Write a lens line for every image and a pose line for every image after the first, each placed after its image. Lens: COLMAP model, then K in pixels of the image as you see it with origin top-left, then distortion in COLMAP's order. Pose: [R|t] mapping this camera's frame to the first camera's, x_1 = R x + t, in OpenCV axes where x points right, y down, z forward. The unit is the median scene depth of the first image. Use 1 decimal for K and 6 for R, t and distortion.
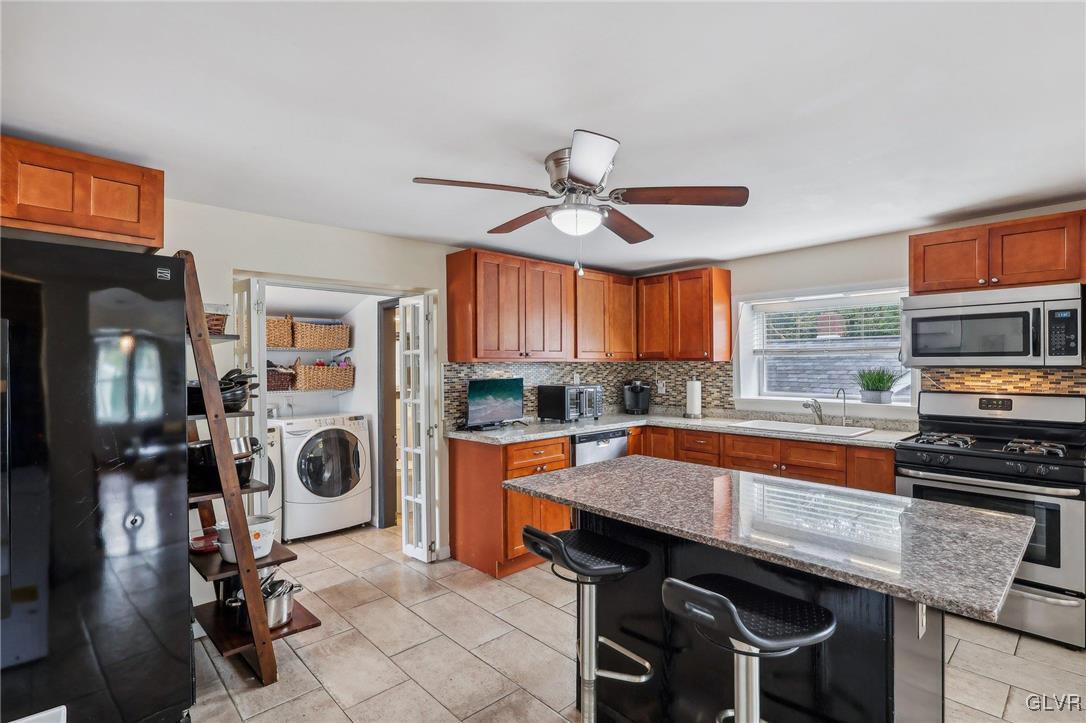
lens RADIAL K [[518.4, 0, 544.3], [0, 518.4, 363.9], [0, 0, 1]] dist [-0.001018, -0.000403]
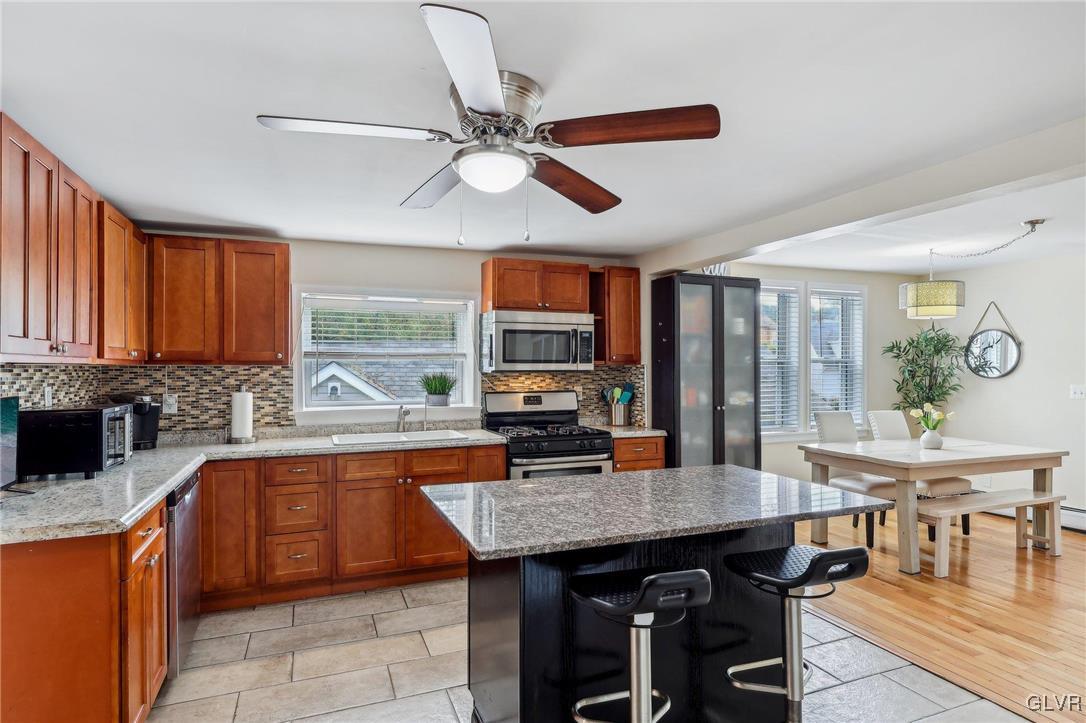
lens RADIAL K [[582.8, 0, 545.1], [0, 582.8, 364.9], [0, 0, 1]] dist [0.007063, 0.000632]
pose [[0.364778, 0.009018, 0.931051, -0.382350], [0.000740, 0.999950, -0.009976, 0.003546], [-0.931094, 0.004328, 0.364753, 0.355281]]
